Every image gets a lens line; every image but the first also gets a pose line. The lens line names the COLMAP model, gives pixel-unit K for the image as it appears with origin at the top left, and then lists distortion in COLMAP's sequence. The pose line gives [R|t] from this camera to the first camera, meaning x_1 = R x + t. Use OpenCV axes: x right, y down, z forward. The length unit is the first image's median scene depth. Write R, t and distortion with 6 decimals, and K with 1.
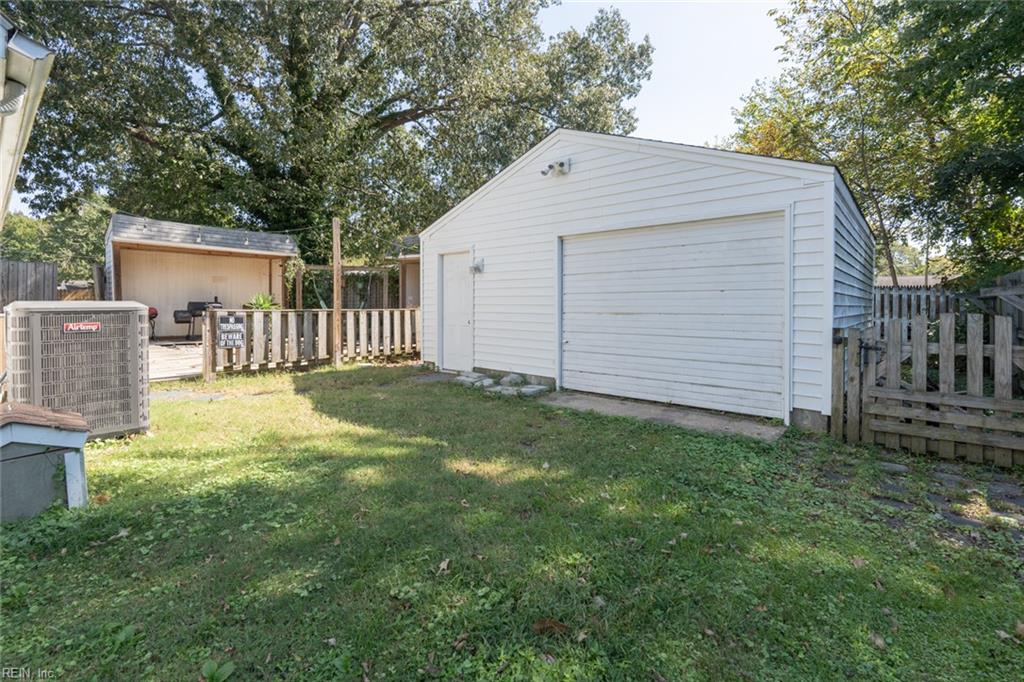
lens RADIAL K [[458.6, 0, 512.3], [0, 458.6, 307.0], [0, 0, 1]] dist [0.002457, 0.000346]
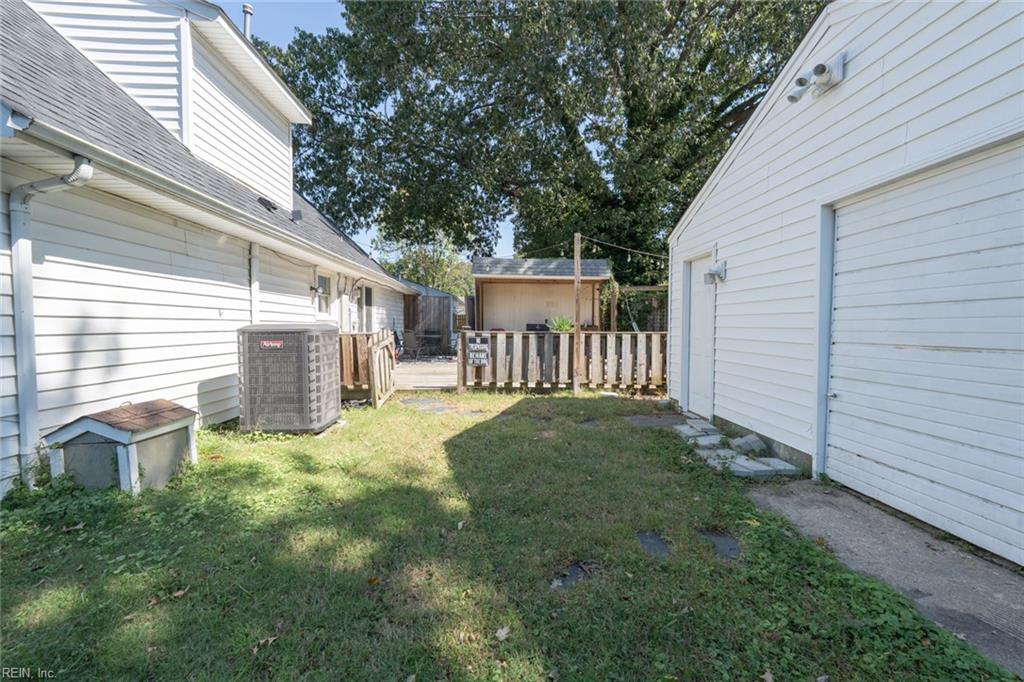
lens RADIAL K [[444.7, 0, 512.5], [0, 444.7, 340.5], [0, 0, 1]] dist [-0.000038, 0.000003]
pose [[0.687375, 0.024636, -0.725885, 0.225953], [-0.004745, 0.999556, 0.029431, -0.003543], [0.726288, -0.016786, 0.687186, 0.336458]]
